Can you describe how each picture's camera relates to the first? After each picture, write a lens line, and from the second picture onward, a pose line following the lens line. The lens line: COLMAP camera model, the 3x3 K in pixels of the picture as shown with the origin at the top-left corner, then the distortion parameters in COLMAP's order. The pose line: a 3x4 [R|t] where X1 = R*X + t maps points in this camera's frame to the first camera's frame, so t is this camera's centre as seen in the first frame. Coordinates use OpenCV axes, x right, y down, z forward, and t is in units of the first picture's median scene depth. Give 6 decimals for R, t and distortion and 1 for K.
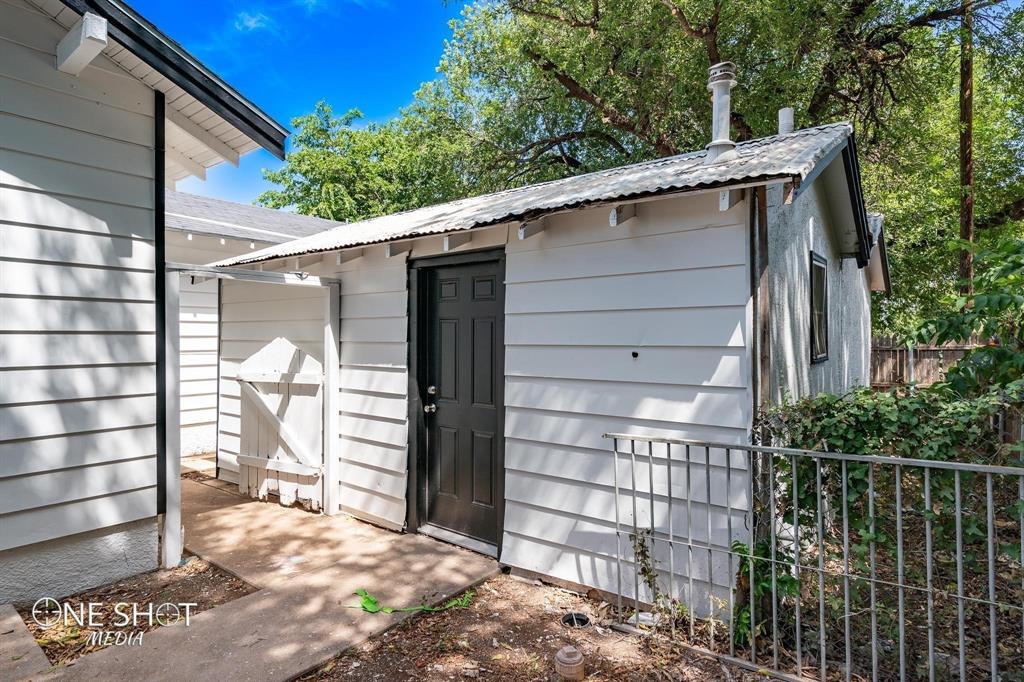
lens RADIAL K [[534.4, 0, 512.6], [0, 534.4, 324.9], [0, 0, 1]] dist [0.001224, -0.000049]
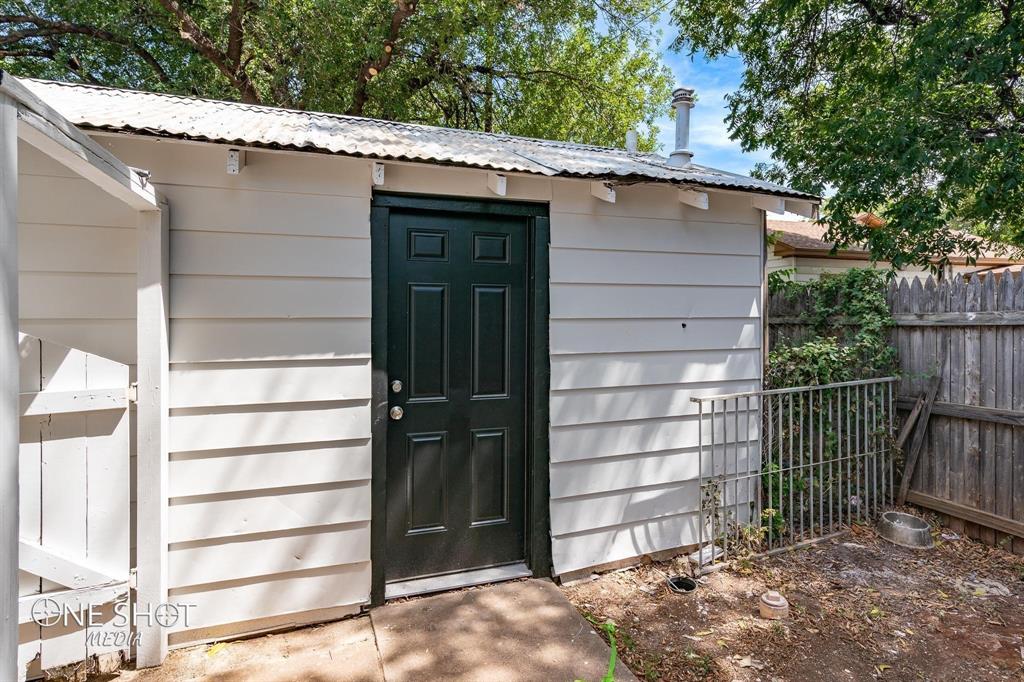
lens RADIAL K [[558.0, 0, 512.4], [0, 558.0, 316.3], [0, 0, 1]] dist [0.024145, -0.000131]
pose [[0.546058, -0.001731, 0.837745, -0.799869], [-0.013318, 0.999854, 0.010747, 0.024802], [-0.837641, -0.017025, 0.545955, 0.571091]]
